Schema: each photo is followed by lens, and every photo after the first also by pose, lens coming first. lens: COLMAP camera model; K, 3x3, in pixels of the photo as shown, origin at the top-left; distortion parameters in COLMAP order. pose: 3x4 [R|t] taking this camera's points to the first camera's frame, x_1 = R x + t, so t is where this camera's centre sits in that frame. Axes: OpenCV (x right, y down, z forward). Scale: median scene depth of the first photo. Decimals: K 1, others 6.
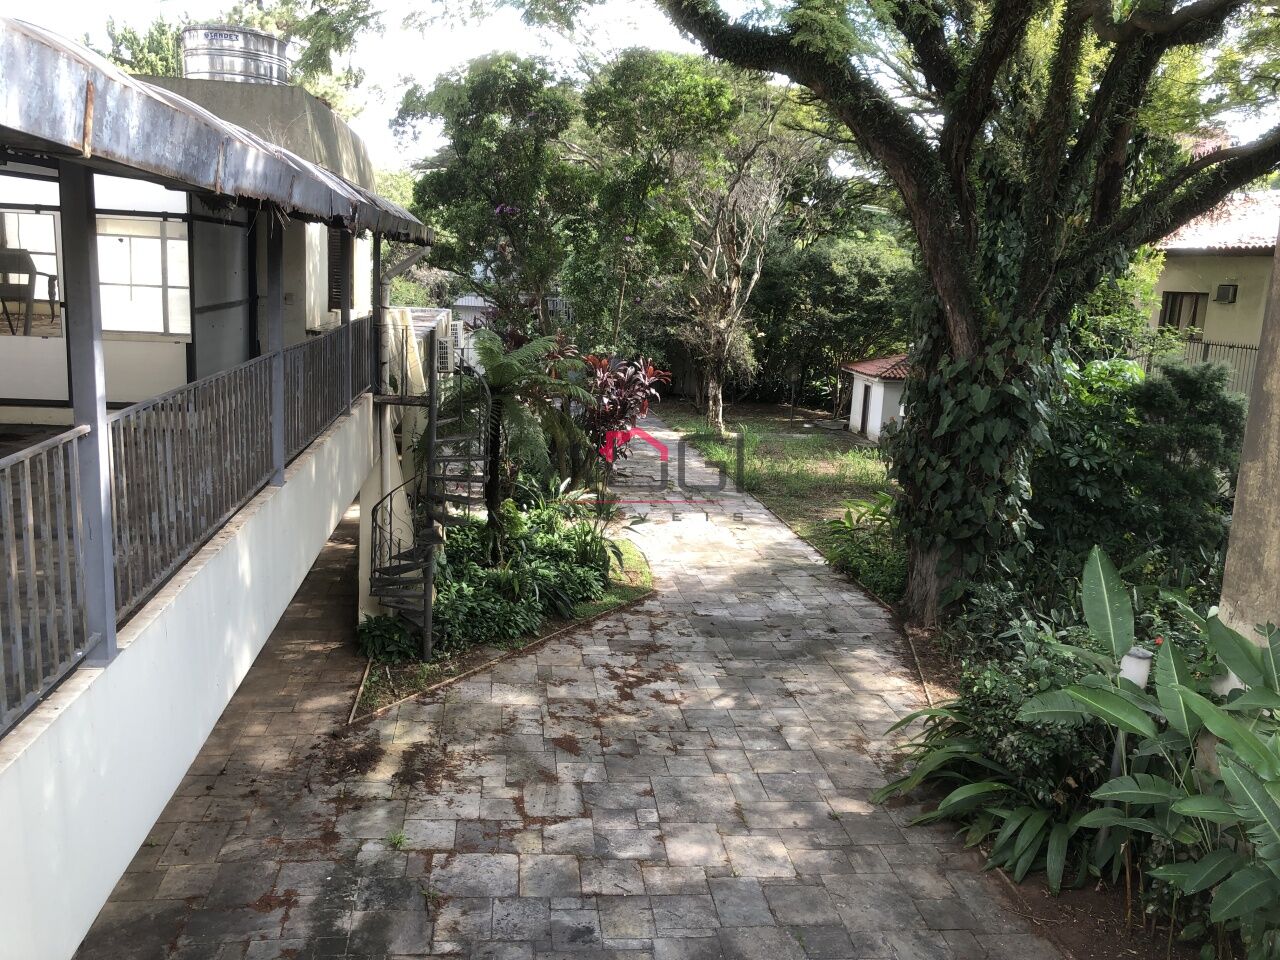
lens RADIAL K [[1042.0, 0, 638.6], [0, 1042.0, 478.8], [0, 0, 1]] dist [0.014080, -0.027714]
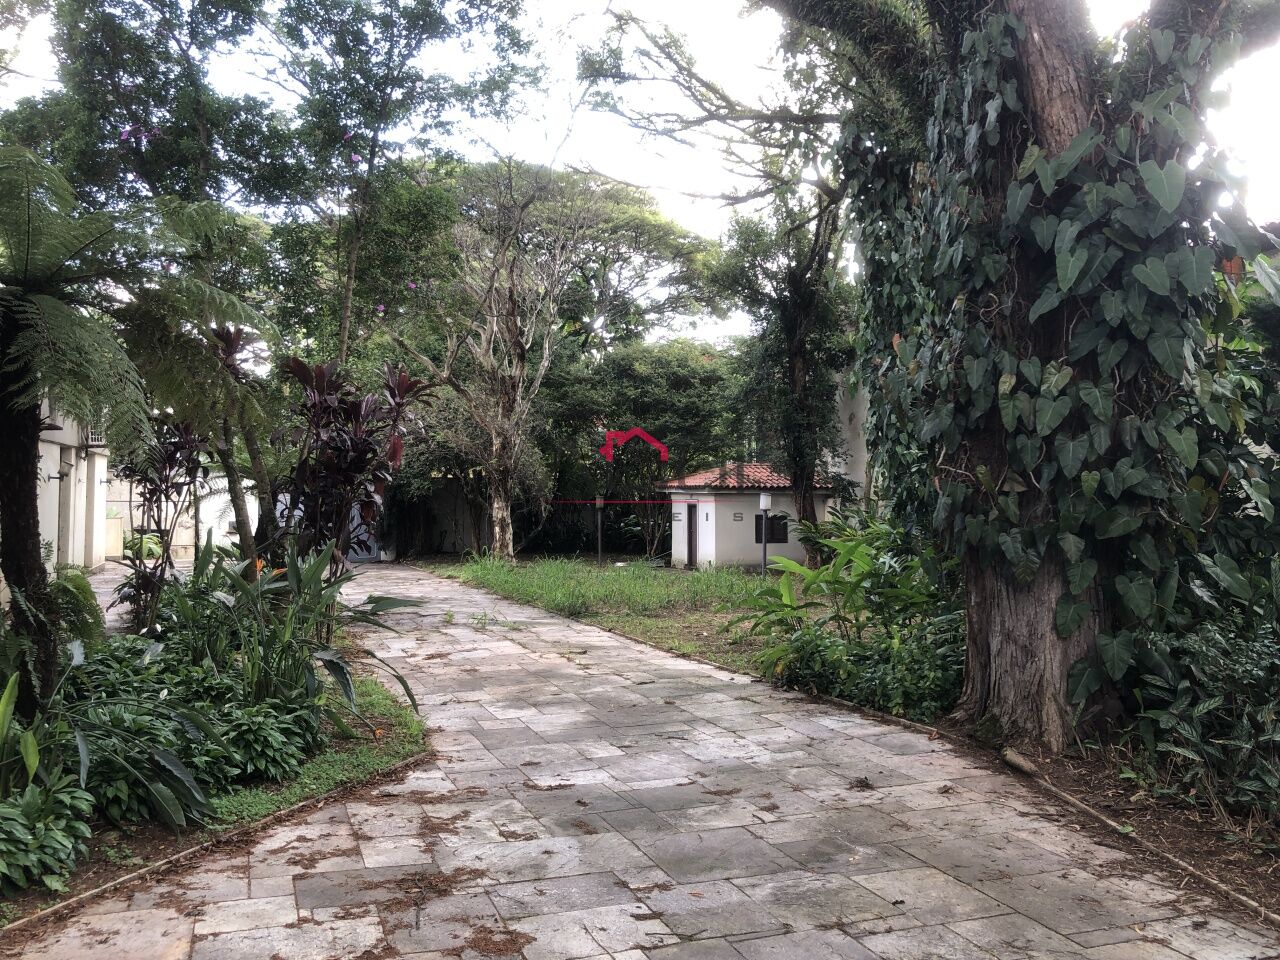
lens RADIAL K [[1042.0, 0, 641.8], [0, 1042.0, 477.2], [0, 0, 1]] dist [0.014080, -0.027714]
pose [[0.972708, -0.045195, 0.227589, 0.008172], [0.091452, 0.976124, -0.197022, 0.100917], [-0.213251, 0.212458, 0.953617, 0.601493]]
